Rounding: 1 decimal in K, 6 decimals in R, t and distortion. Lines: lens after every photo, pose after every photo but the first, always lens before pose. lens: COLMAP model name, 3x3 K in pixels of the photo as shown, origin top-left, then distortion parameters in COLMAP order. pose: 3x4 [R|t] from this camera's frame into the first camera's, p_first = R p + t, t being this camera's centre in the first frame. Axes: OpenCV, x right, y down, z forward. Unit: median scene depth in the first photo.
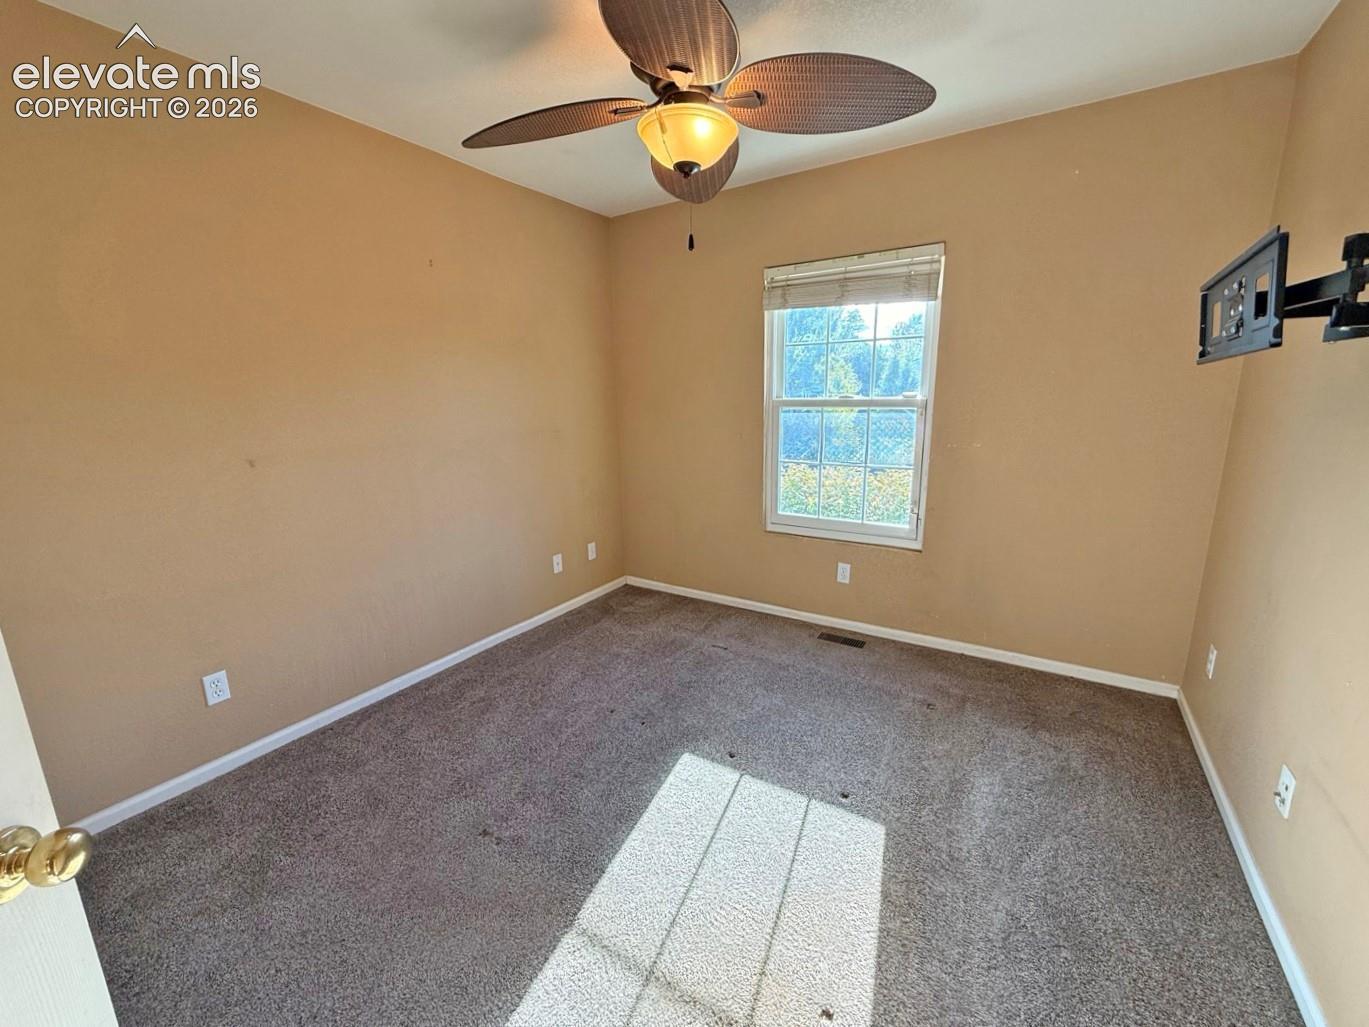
lens RADIAL K [[546.5, 0, 679.3], [0, 546.5, 513.2], [0, 0, 1]] dist [0.000255, 0.000102]
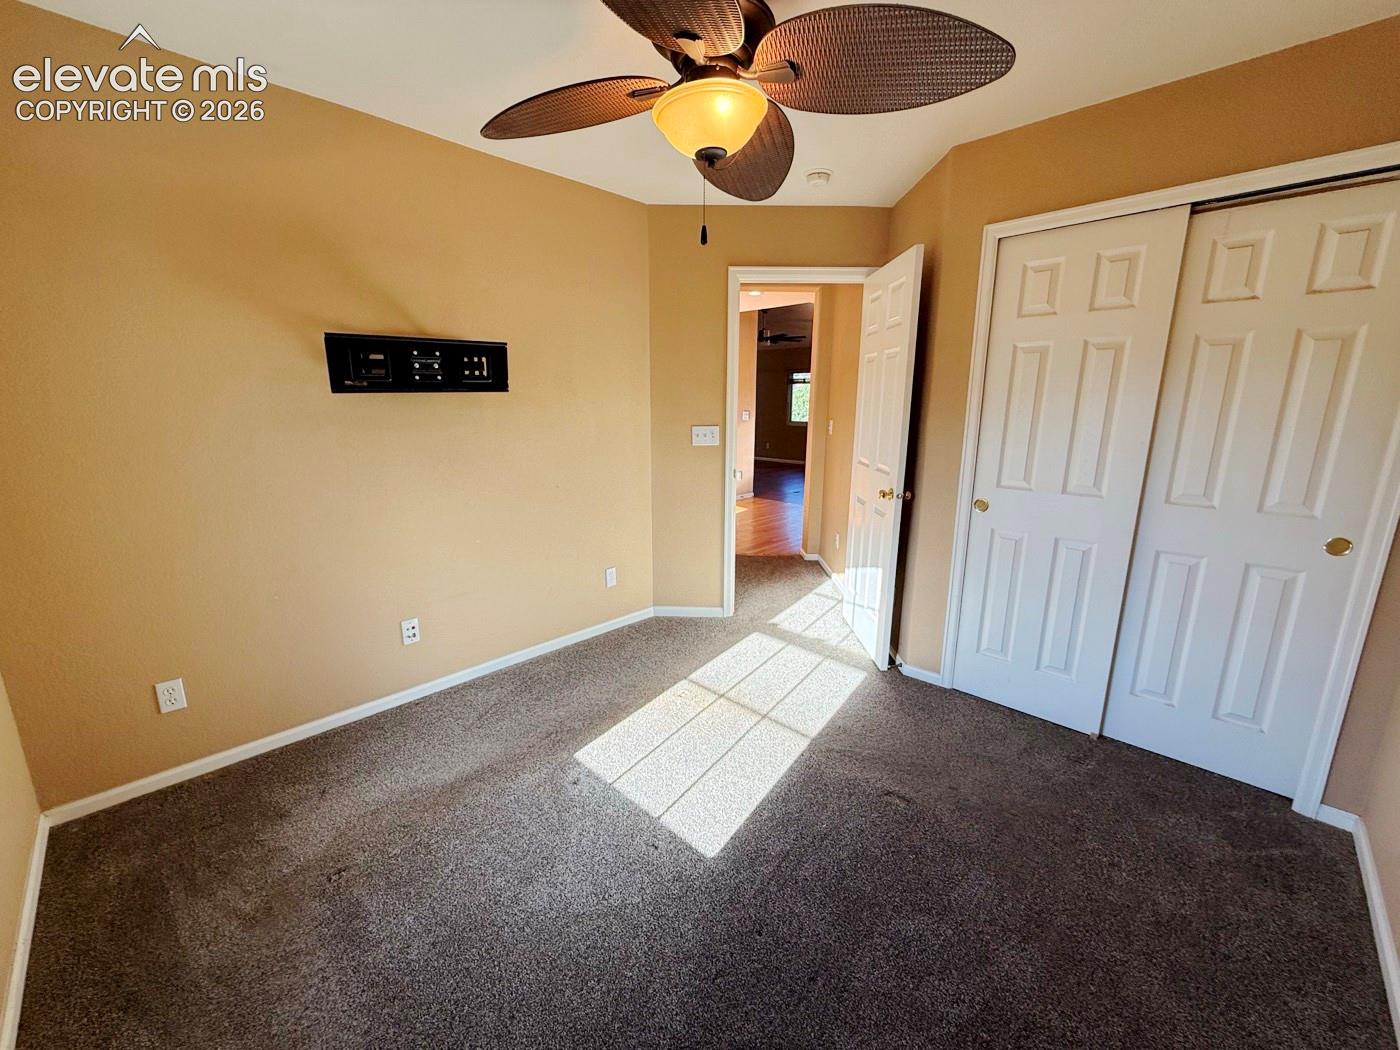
lens RADIAL K [[571.9, 0, 694.2], [0, 571.9, 524.7], [0, 0, 1]] dist [0.002615, -0.000337]
pose [[-0.977754, -0.031260, 0.207414, -0.109166], [0.058937, 0.908054, 0.414686, -0.310951], [-0.201306, 0.417685, -0.886011, 1.336151]]
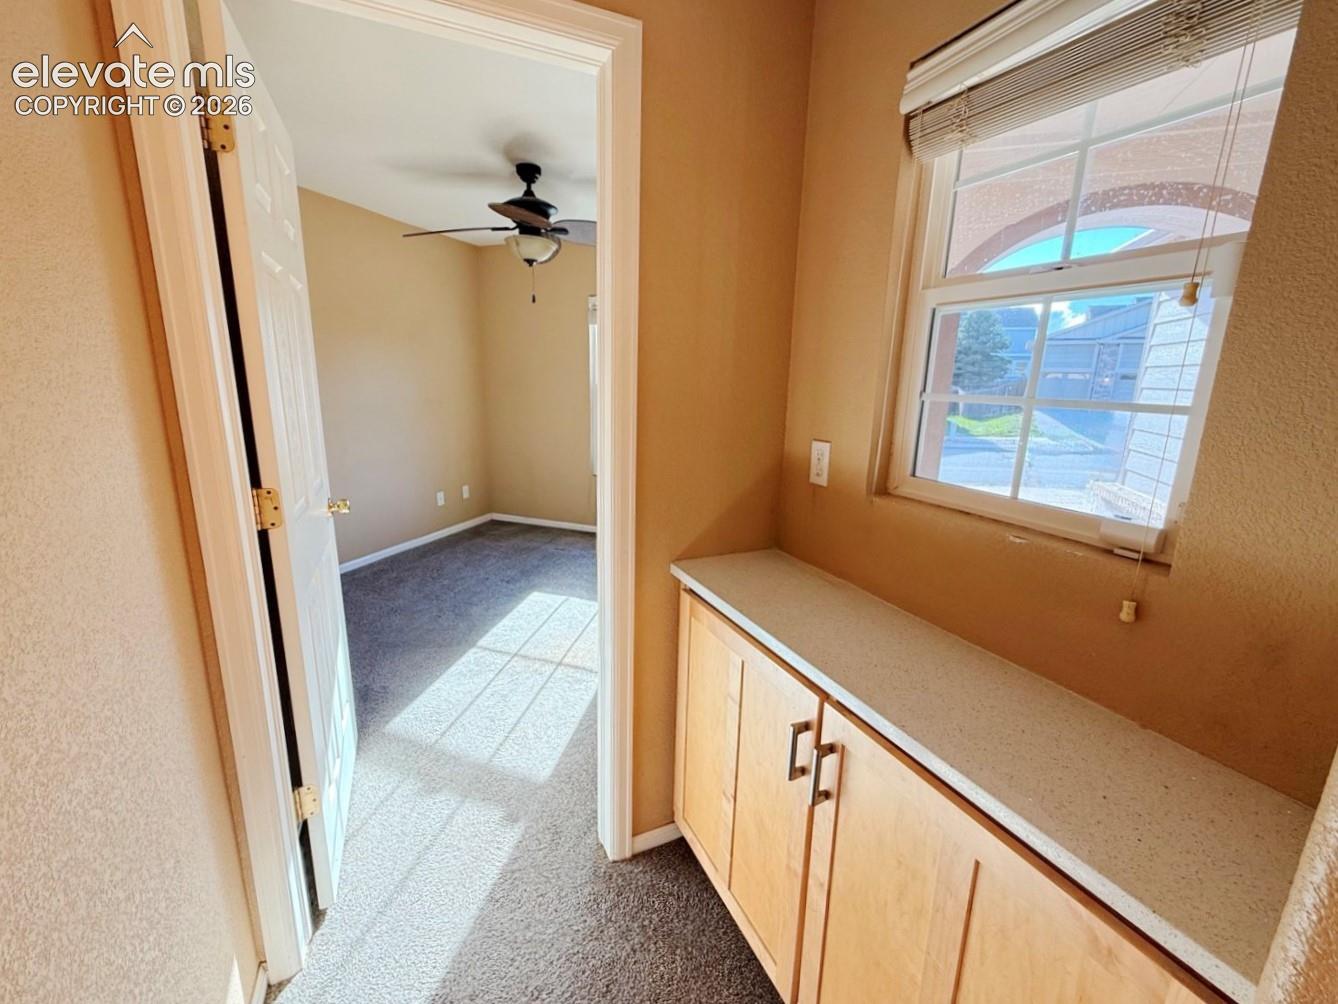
lens RADIAL K [[534.2, 0, 663.9], [0, 534.2, 501.7], [0, 0, 1]] dist [0.000255, 0.000102]
pose [[0.973736, -0.006900, 0.227575, 0.023710], [0.003642, 0.999885, 0.014730, 0.116998], [-0.227651, -0.013514, 0.973649, -0.603609]]
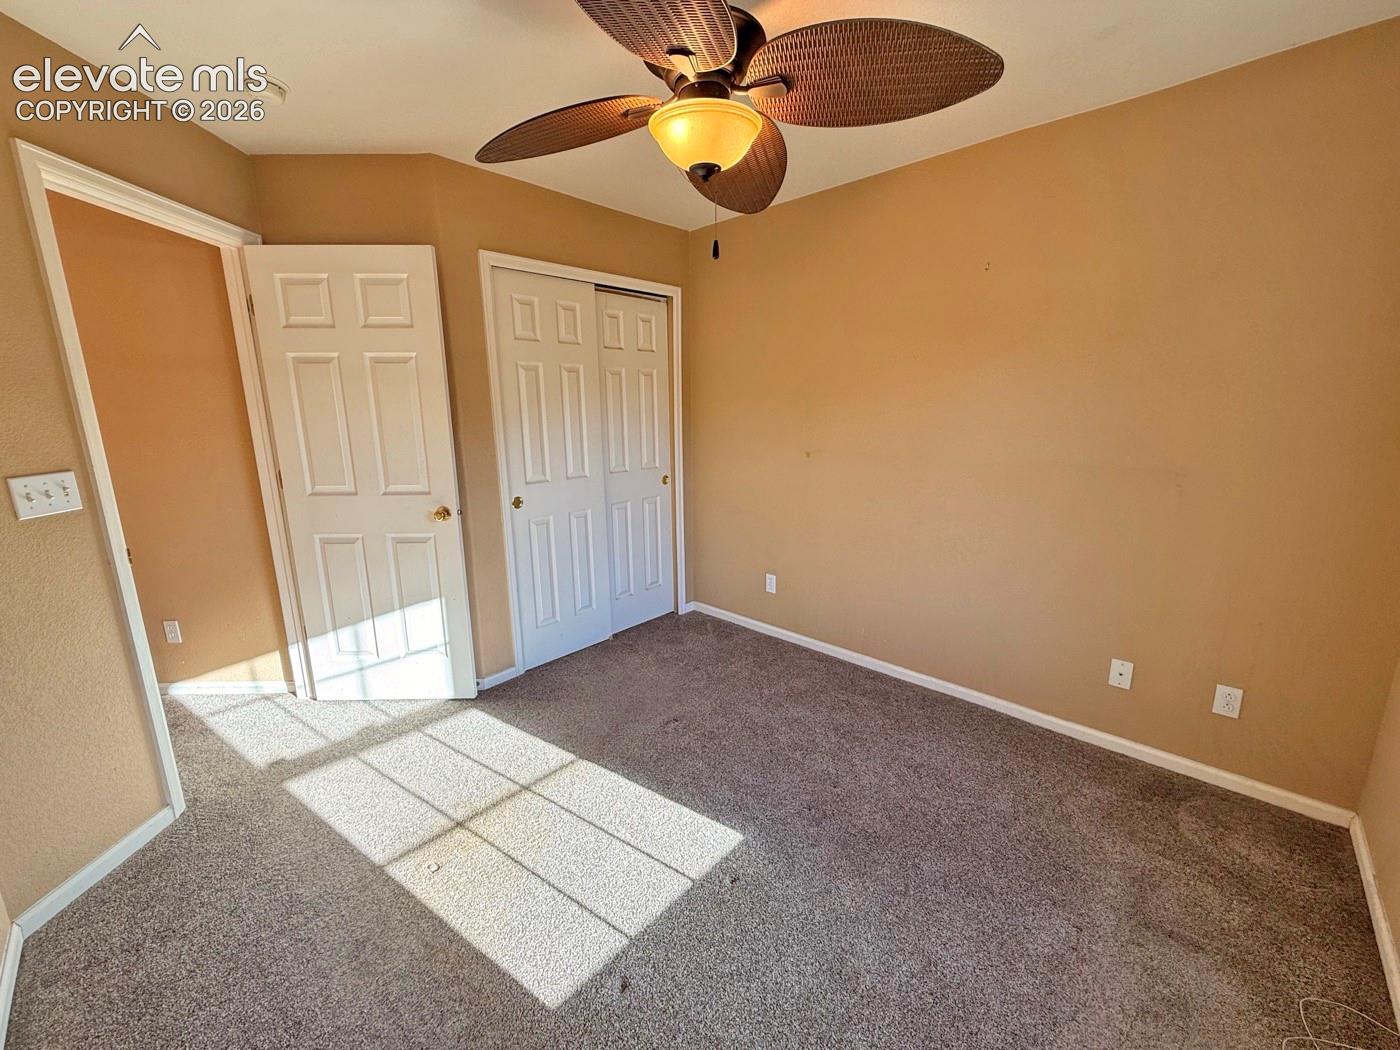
lens RADIAL K [[563.2, 0, 703.9], [0, 563.2, 521.8], [0, 0, 1]] dist [-0.000599, 0.000022]
pose [[-0.175343, 0.219871, -0.959641, 0.660760], [-0.200786, 0.946269, 0.253495, -0.210574], [0.963815, 0.237131, -0.121774, 0.802588]]
